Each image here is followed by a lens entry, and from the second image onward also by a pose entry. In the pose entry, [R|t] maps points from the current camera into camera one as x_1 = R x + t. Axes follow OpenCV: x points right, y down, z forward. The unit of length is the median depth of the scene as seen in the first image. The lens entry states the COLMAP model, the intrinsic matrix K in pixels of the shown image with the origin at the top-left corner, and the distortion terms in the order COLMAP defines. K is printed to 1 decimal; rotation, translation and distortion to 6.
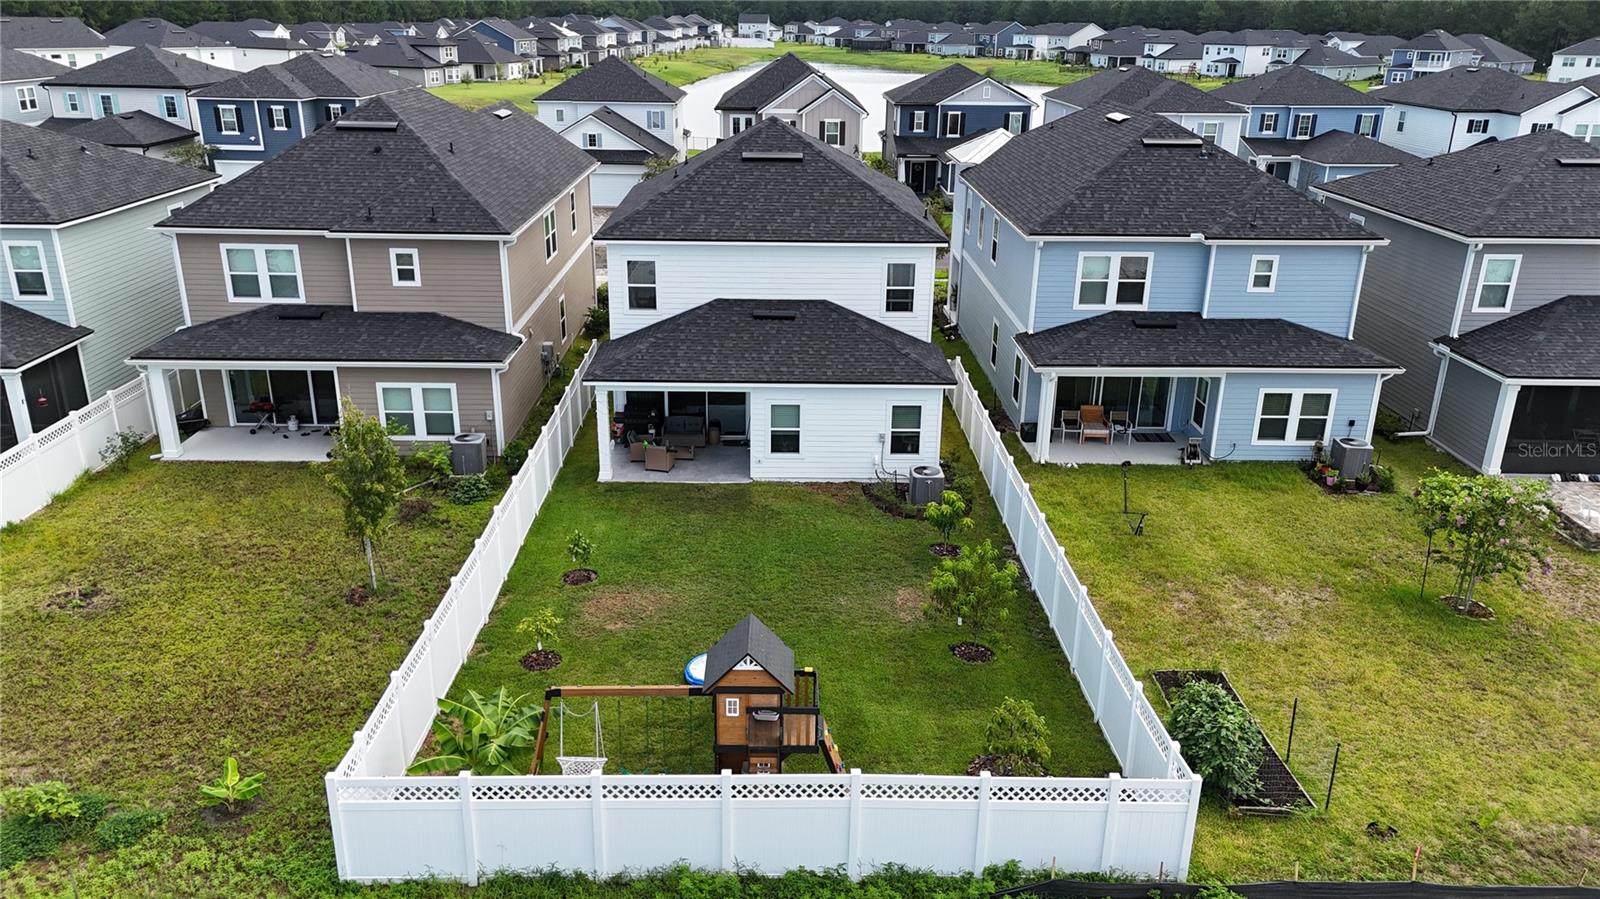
lens RADIAL K [[1186.4, 0, 795.3], [0, 1186.4, 454.2], [0, 0, 1]] dist [0.048683, -0.040656]
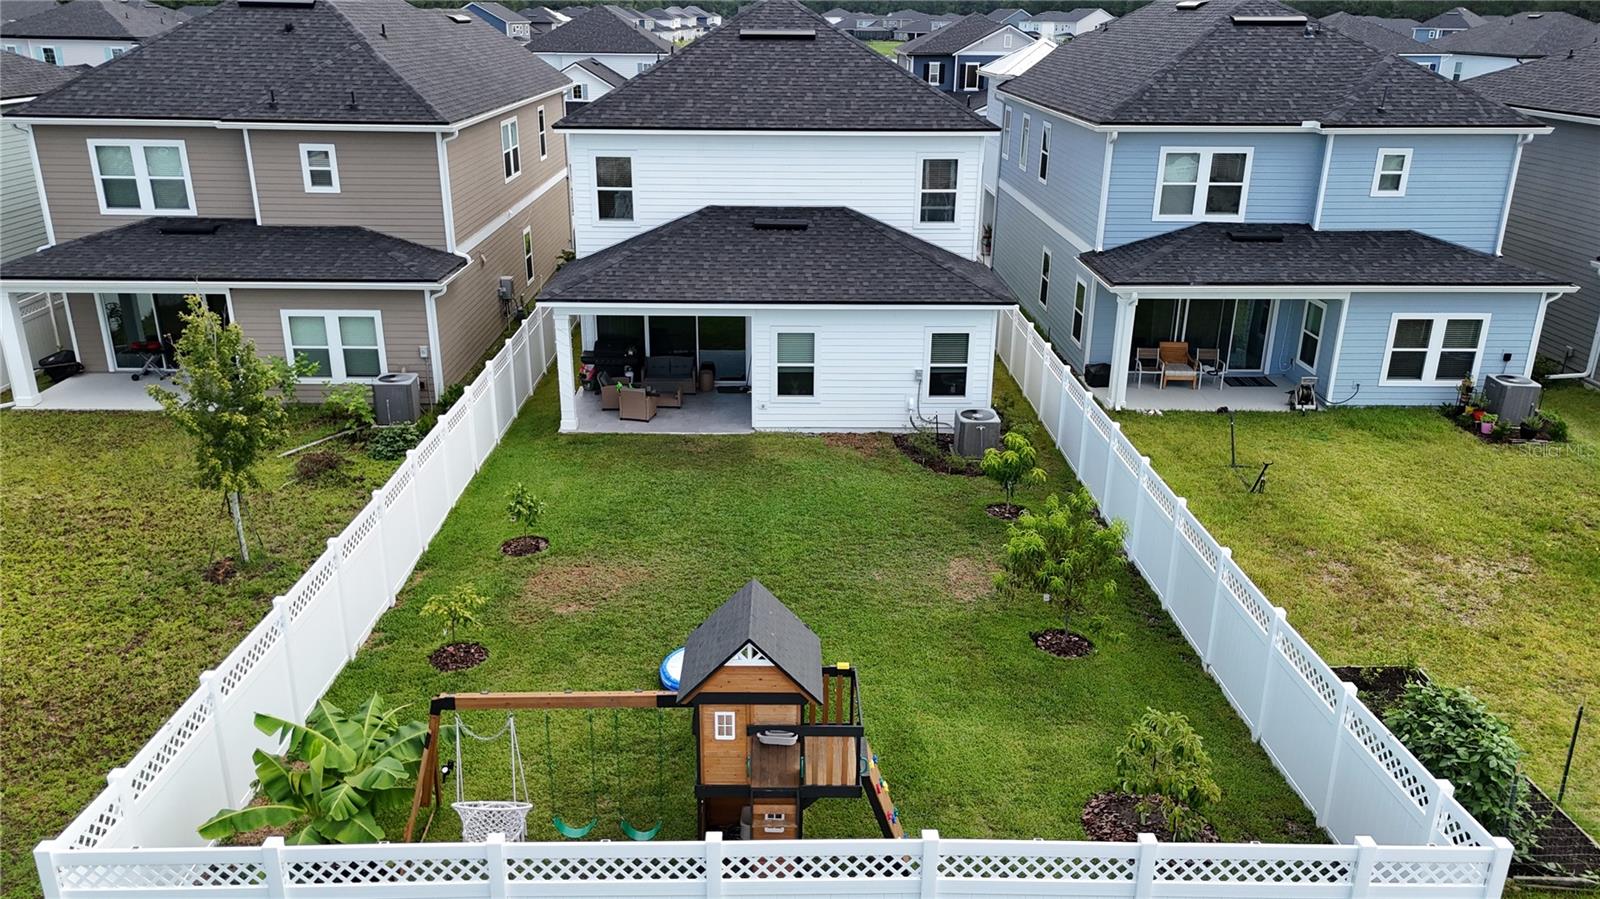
lens RADIAL K [[1186.4, 0, 795.8], [0, 1186.4, 456.9], [0, 0, 1]] dist [0.048683, -0.040656]
pose [[0.999992, -0.004006, -0.000867, -0.007929], [0.004007, 0.999992, 0.000199, 0.039344], [0.000867, -0.000203, 1.000000, 0.206427]]
